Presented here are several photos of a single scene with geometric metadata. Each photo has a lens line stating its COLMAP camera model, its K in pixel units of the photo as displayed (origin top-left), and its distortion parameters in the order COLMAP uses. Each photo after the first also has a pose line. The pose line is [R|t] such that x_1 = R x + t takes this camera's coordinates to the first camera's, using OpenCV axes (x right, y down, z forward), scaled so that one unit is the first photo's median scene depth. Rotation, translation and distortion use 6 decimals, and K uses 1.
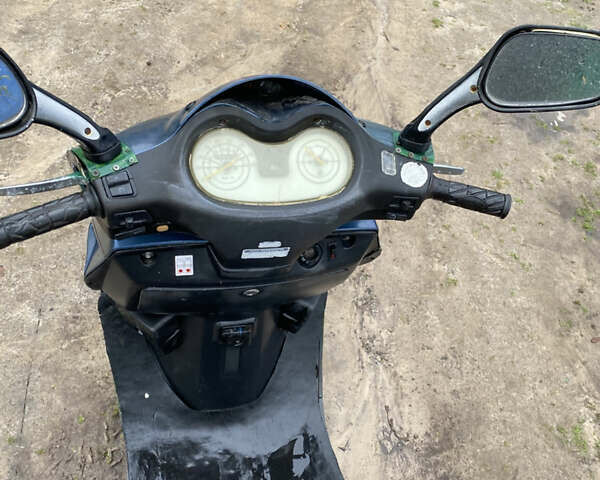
lens RADIAL K [[597.6, 0, 302.5], [0, 597.6, 238.3], [0, 0, 1]] dist [0.102199, -0.202337]
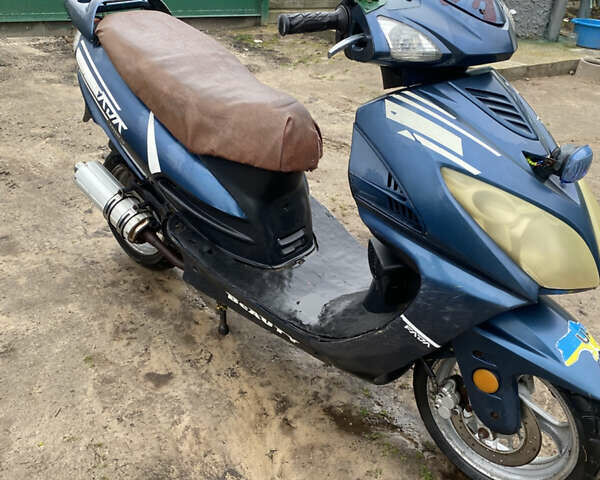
lens RADIAL K [[597.6, 0, 302.5], [0, 597.6, 238.3], [0, 0, 1]] dist [0.102199, -0.202337]
pose [[-0.804158, 0.084034, -0.588446, 0.512392], [-0.560894, 0.220477, 0.797990, -0.460693], [0.196797, 0.971766, -0.130164, 0.752941]]
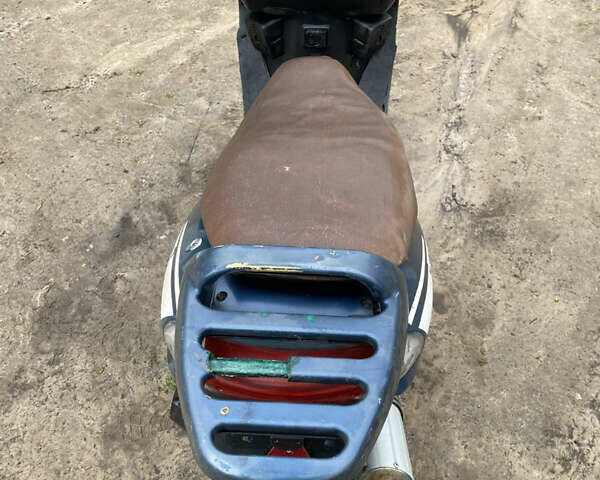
lens RADIAL K [[597.6, 0, 302.5], [0, 597.6, 238.3], [0, 0, 1]] dist [0.102199, -0.202337]
pose [[0.947656, 0.090160, -0.306301, 0.229514], [-0.109177, 0.992981, -0.045496, 0.468502], [0.300049, 0.076556, 0.950847, -0.253938]]
